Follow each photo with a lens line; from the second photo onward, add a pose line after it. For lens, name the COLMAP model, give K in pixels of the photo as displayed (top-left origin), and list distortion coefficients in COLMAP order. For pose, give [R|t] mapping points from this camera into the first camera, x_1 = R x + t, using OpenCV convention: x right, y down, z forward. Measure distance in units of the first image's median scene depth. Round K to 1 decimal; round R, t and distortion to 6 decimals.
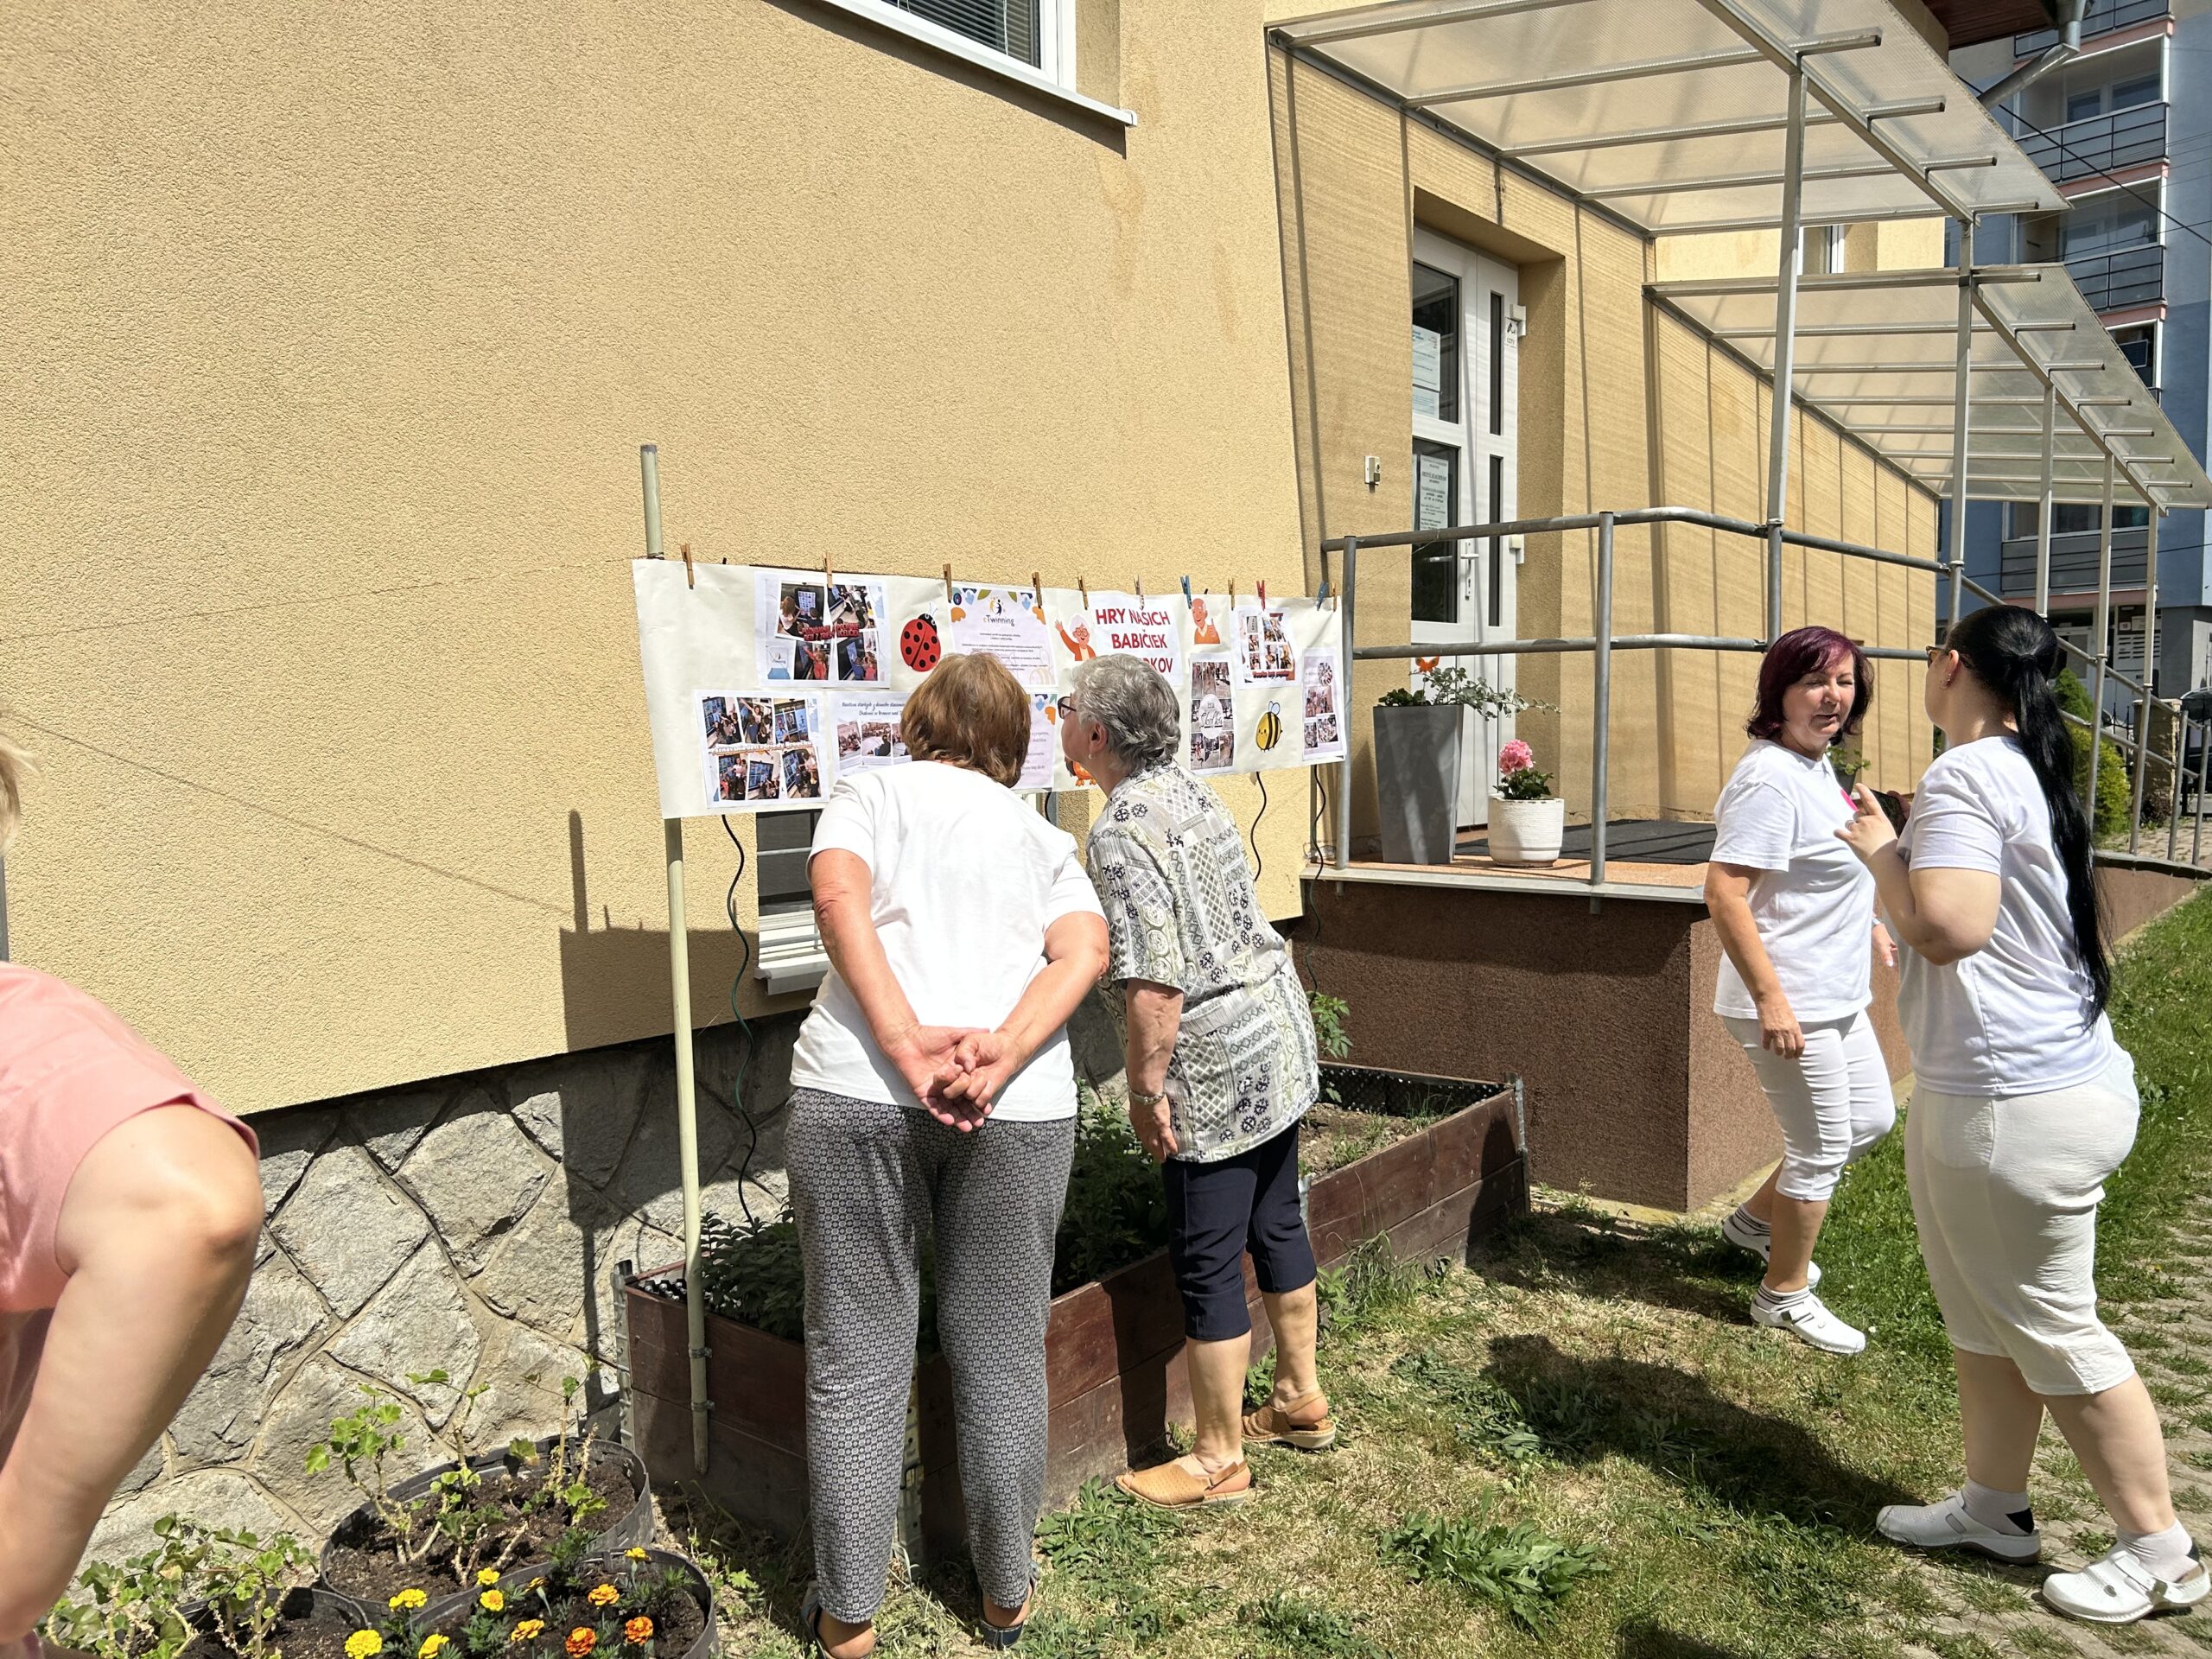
lens RADIAL K [[1621.4, 0, 1114.5], [0, 1621.4, 883.2], [0, 0, 1]] dist [0.125990, -0.330357]
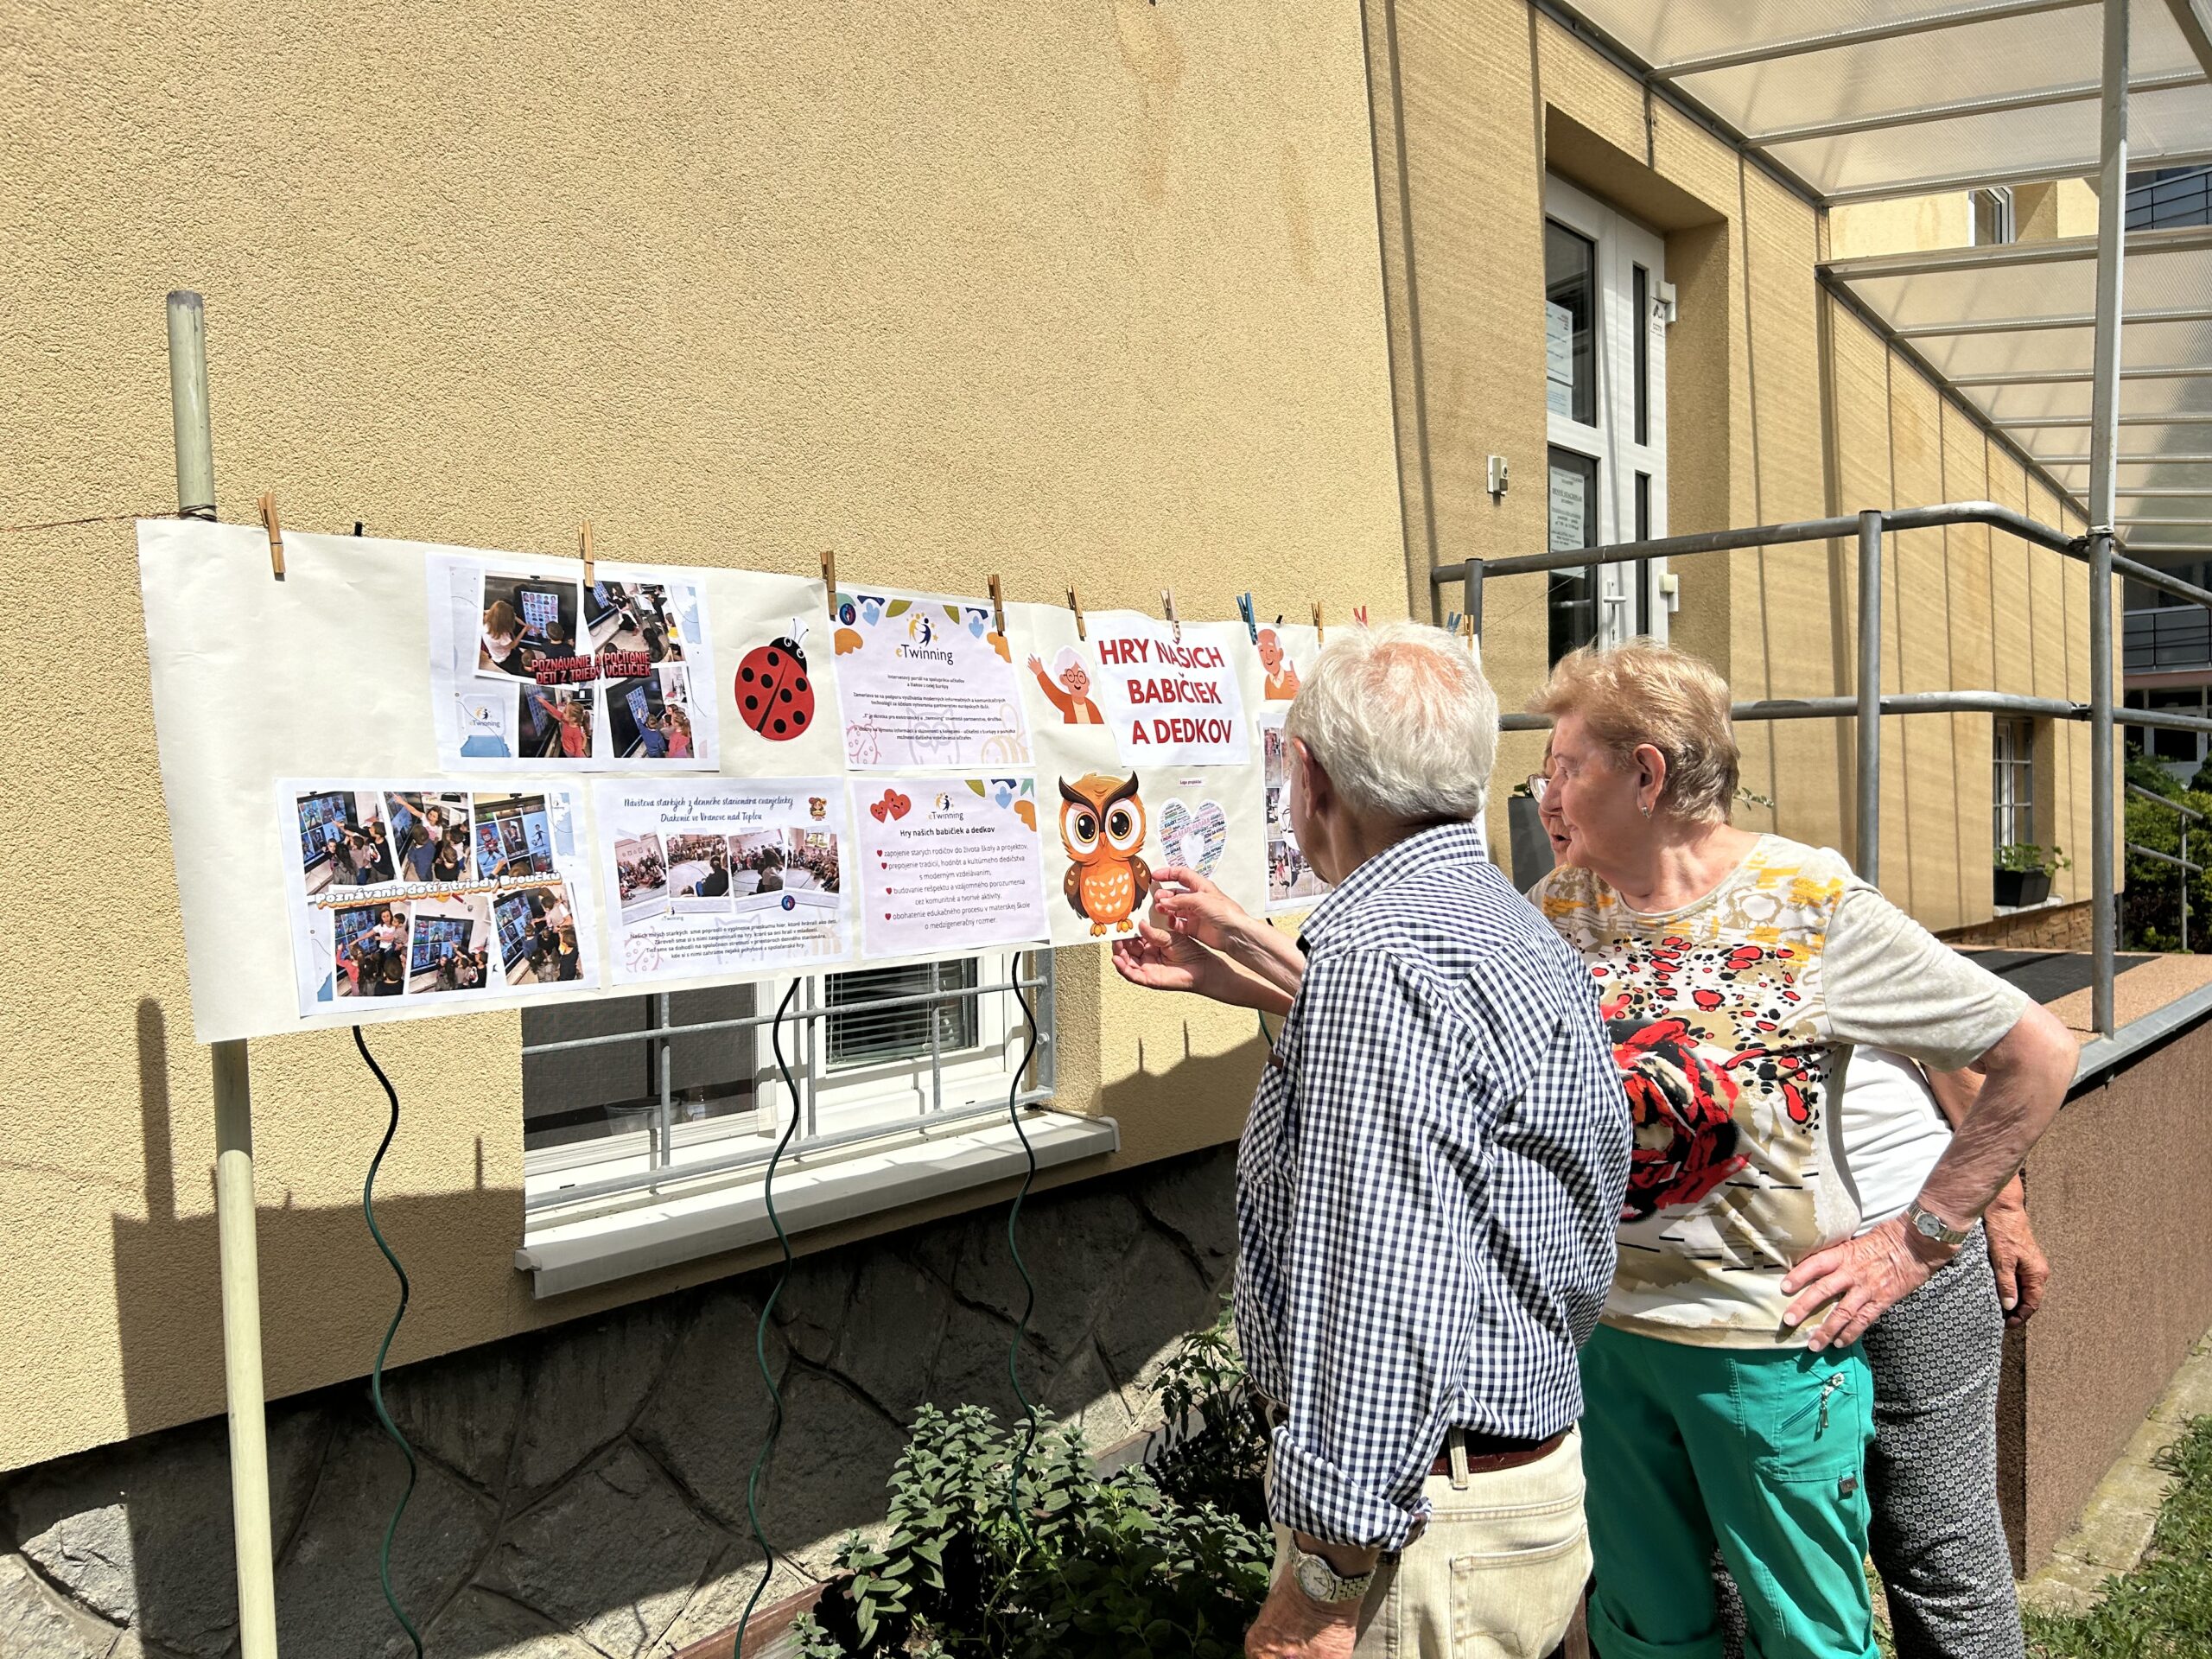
lens RADIAL K [[1648.7, 0, 1101.0], [0, 1648.7, 849.0], [0, 0, 1]] dist [0.022378, -0.030325]
pose [[0.999392, -0.001924, -0.034811, 0.008380], [-0.000648, 0.997278, -0.073731, -0.041960], [0.034858, 0.073709, 0.996670, 0.356840]]
